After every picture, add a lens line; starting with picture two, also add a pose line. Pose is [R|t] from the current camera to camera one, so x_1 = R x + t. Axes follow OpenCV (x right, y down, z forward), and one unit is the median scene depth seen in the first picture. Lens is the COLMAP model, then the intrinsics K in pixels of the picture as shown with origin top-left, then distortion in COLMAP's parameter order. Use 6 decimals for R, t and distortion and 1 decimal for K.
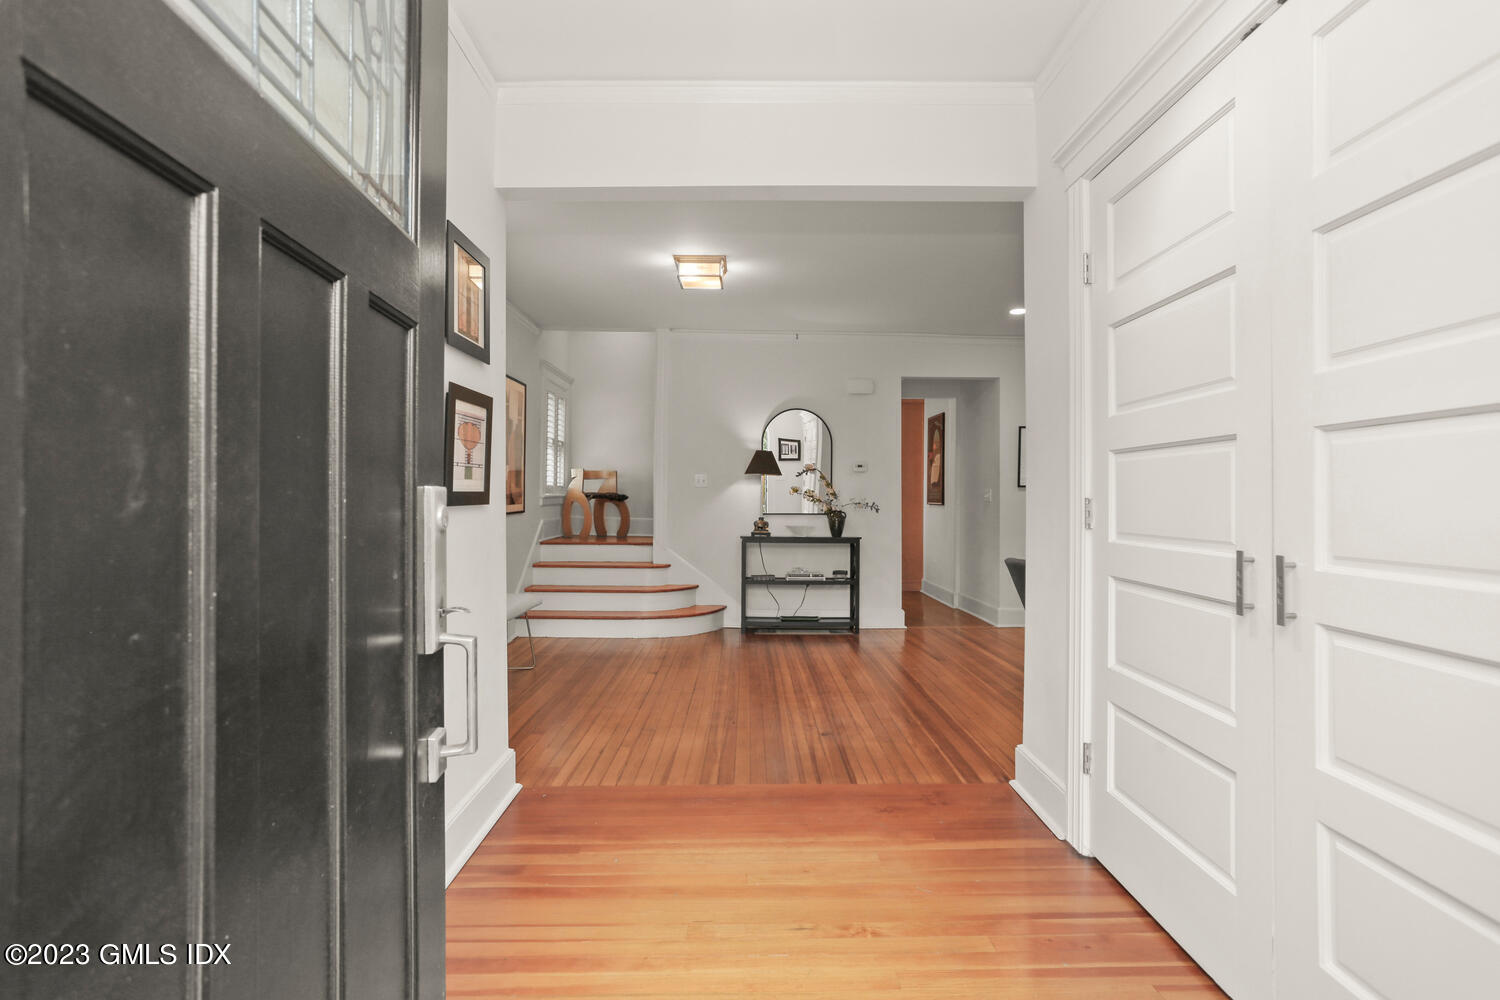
lens RADIAL K [[726.9, 0, 753.1], [0, 726.9, 496.3], [0, 0, 1]] dist [-0.000496, -0.000001]
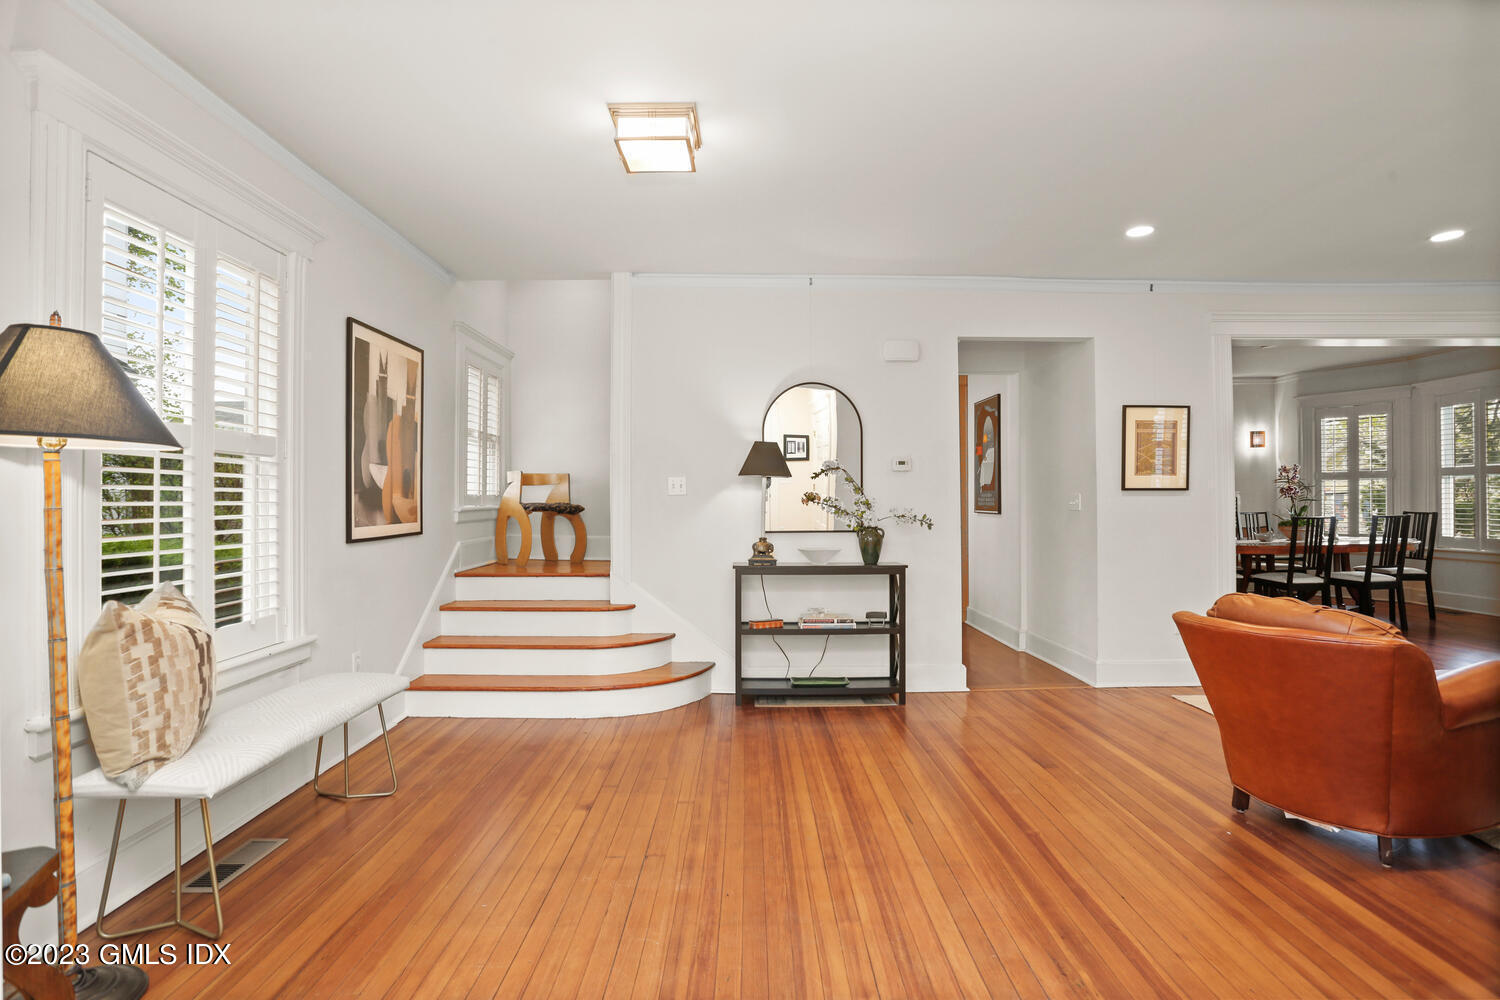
lens RADIAL K [[746.6, 0, 750.1], [0, 746.6, 494.4], [0, 0, 1]] dist [-0.037314, 0.002295]
pose [[0.999924, -0.010132, -0.007058, 0.004800], [0.010076, 0.999918, -0.007881, -0.006845], [0.007138, 0.007809, 0.999944, 0.280375]]
